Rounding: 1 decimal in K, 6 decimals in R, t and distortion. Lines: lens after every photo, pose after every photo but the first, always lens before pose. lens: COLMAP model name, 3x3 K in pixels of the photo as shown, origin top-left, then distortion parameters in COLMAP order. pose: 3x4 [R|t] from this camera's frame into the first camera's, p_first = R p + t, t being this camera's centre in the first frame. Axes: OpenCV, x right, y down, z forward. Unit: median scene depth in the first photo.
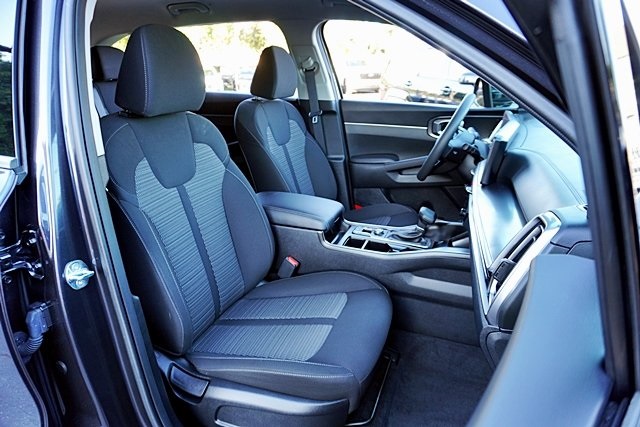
lens RADIAL K [[436.3, 0, 319.4], [0, 436.3, 214.0], [0, 0, 1]] dist [-0.043387, 0.009938]
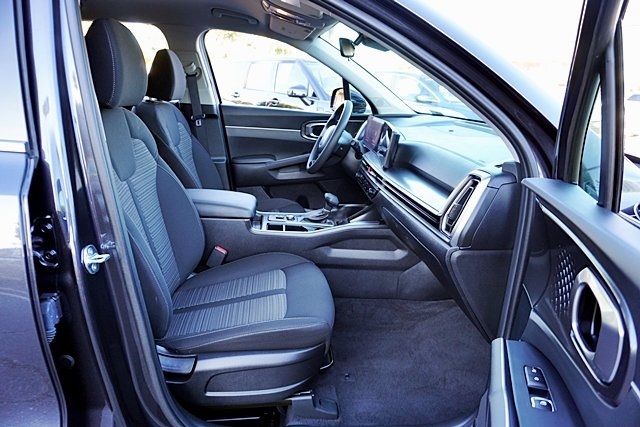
lens RADIAL K [[436.3, 0, 322.1], [0, 436.3, 215.4], [0, 0, 1]] dist [-0.043387, 0.009938]
pose [[0.902623, -0.074373, 0.423957, -0.280893], [0.085725, 0.996289, -0.007739, 0.052340], [-0.421808, 0.043329, 0.905649, -0.076656]]
